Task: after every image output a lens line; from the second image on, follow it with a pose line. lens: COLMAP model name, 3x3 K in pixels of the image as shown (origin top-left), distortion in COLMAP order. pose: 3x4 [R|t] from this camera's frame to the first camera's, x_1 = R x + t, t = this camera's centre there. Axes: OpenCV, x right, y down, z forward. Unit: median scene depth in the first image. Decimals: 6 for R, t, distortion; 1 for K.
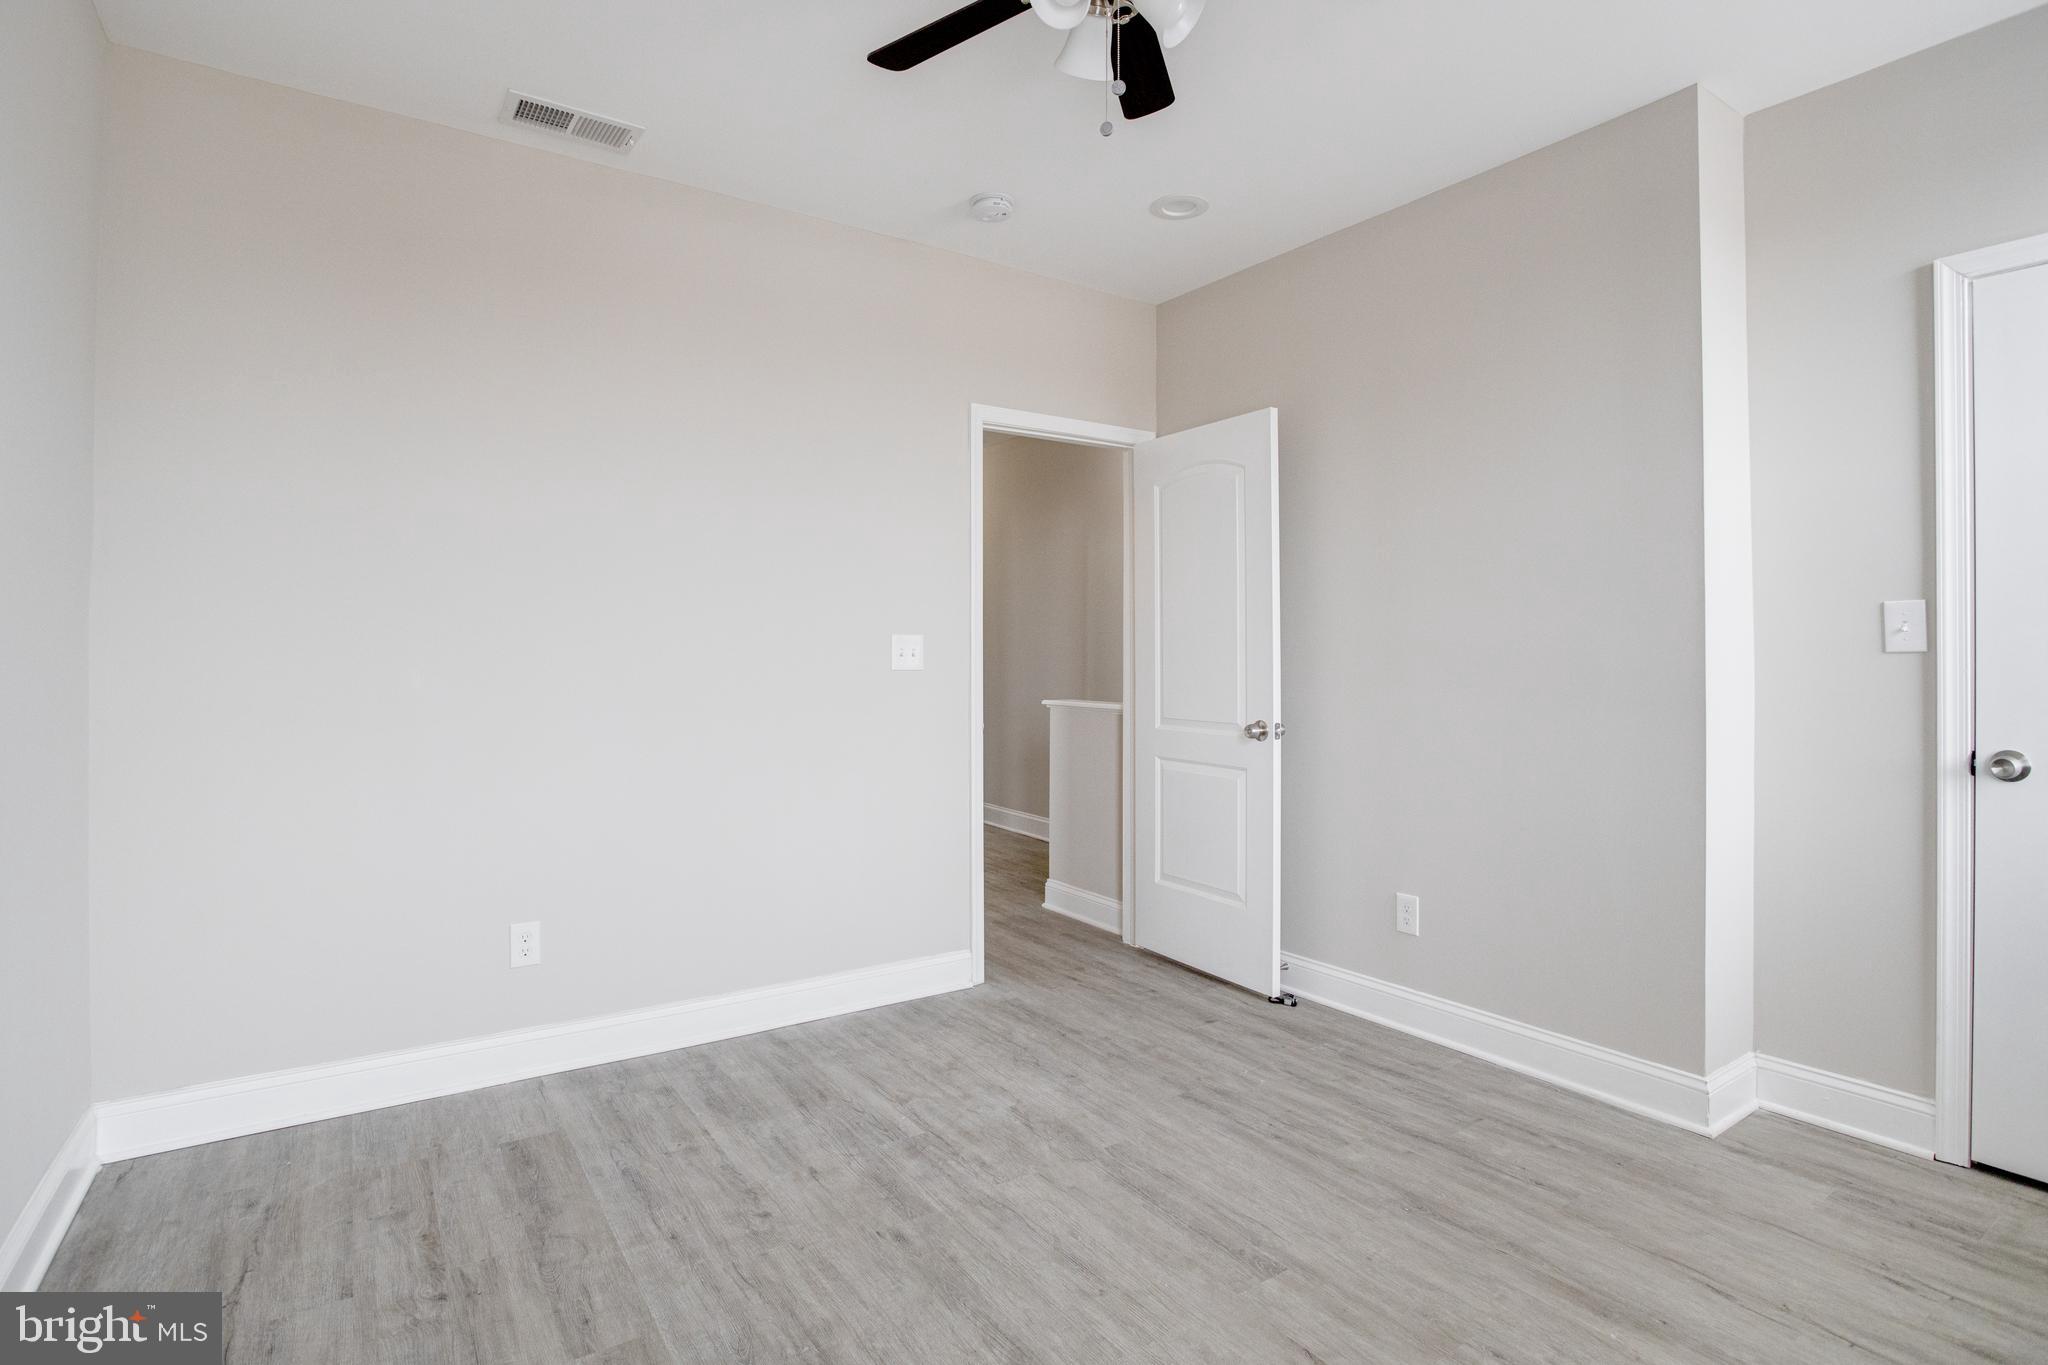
lens RADIAL K [[1030.2, 0, 1027.2], [0, 1030.2, 657.8], [0, 0, 1]] dist [-0.065262, 0.029029]
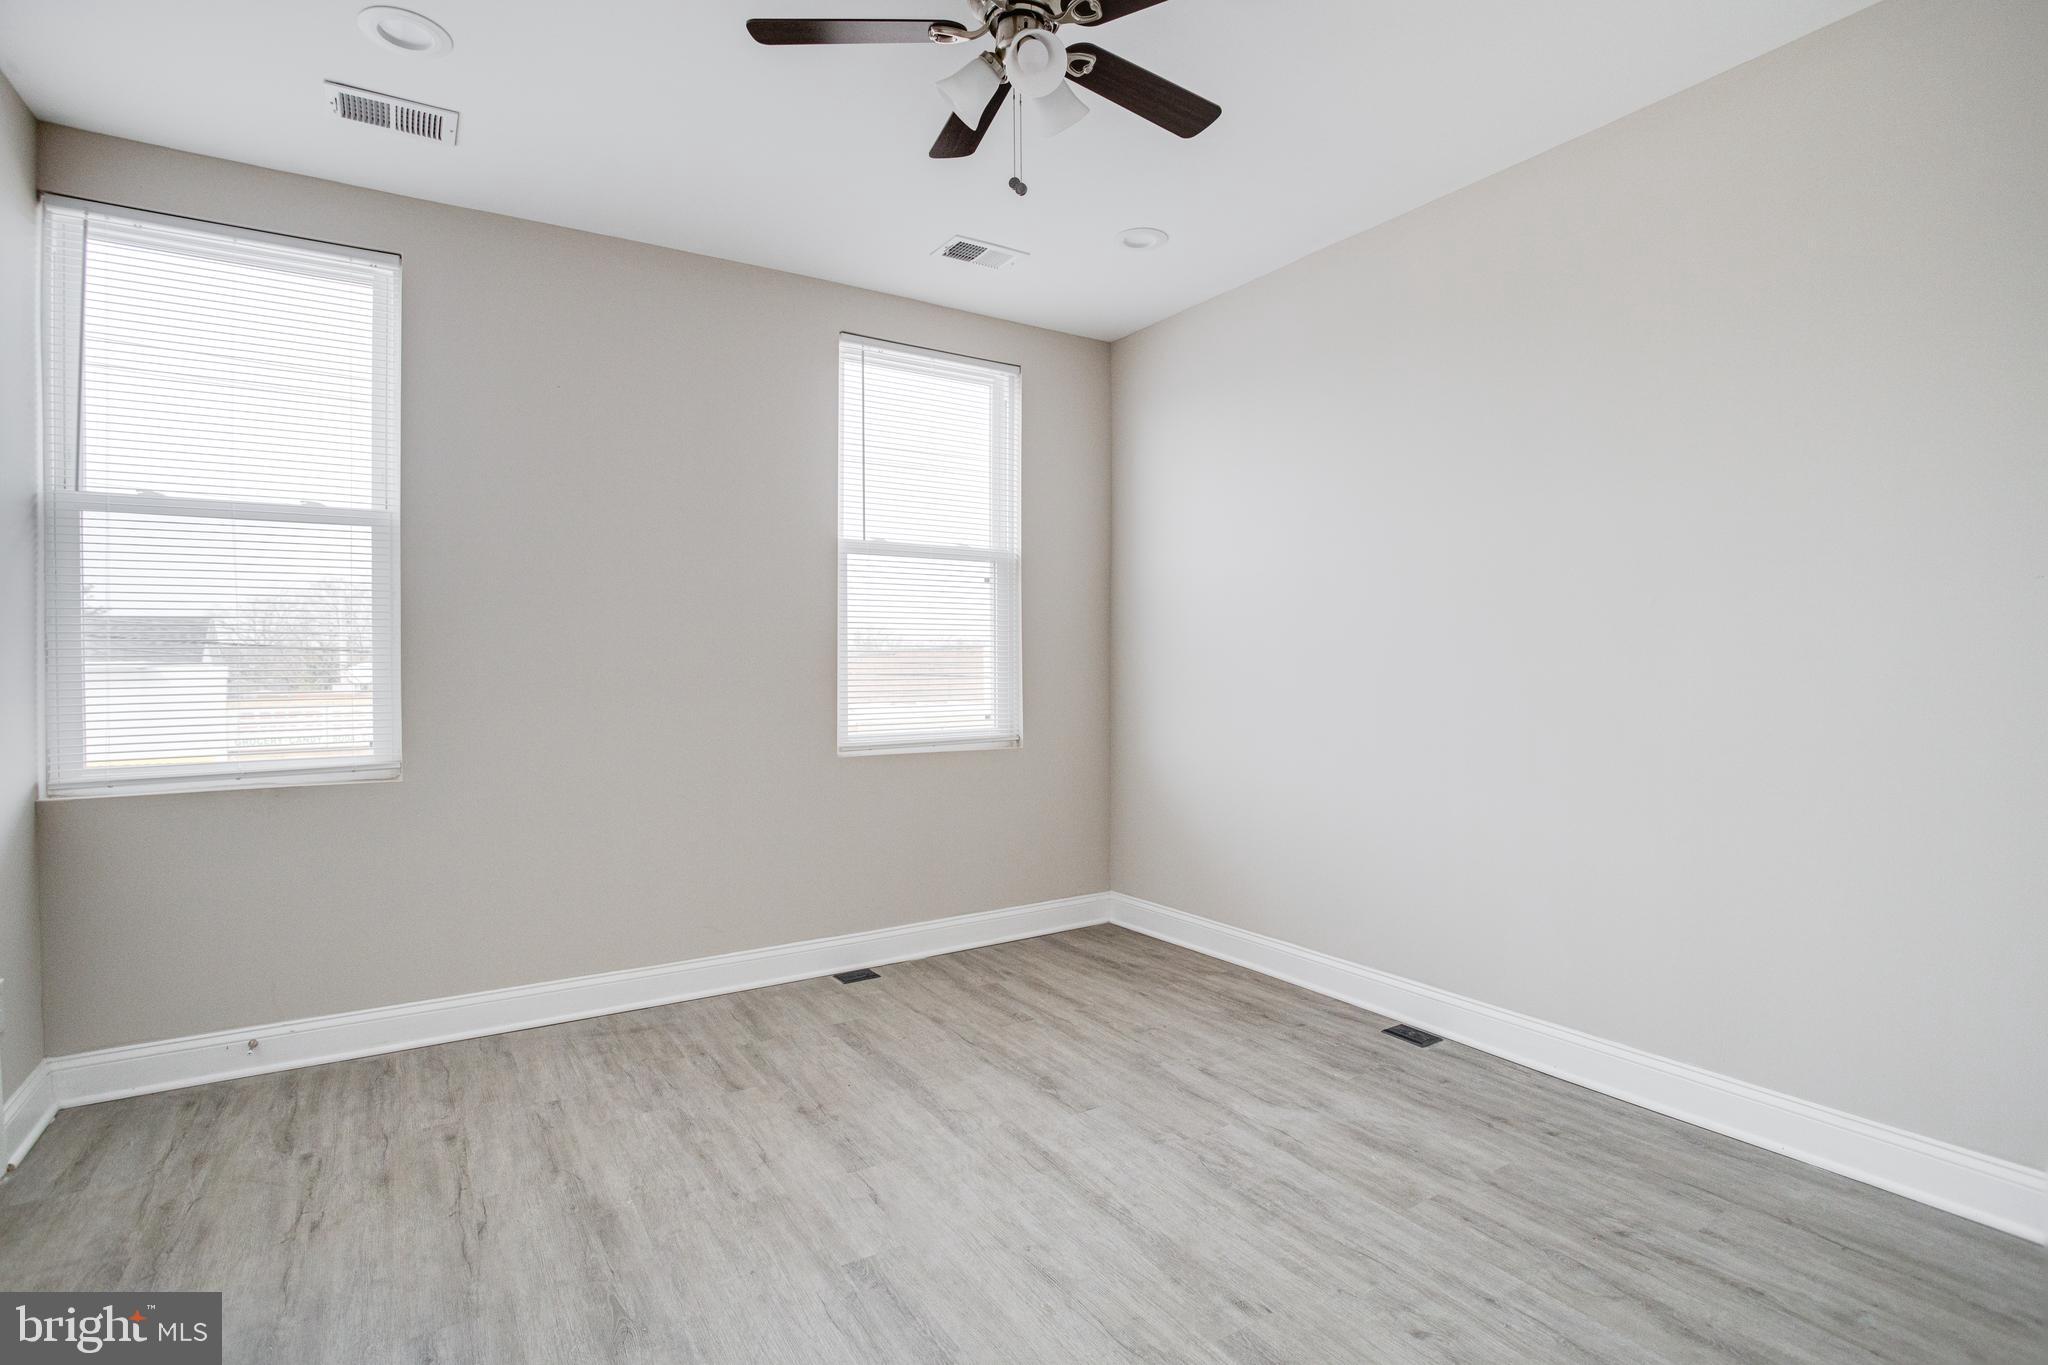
lens RADIAL K [[1030.2, 0, 1027.2], [0, 1030.2, 657.8], [0, 0, 1]] dist [-0.065262, 0.029029]
pose [[-0.999562, 0.004886, 0.029193, 0.038597], [0.004834, 0.999987, -0.001858, -0.003644], [-0.029202, -0.001716, -0.999572, 2.020366]]
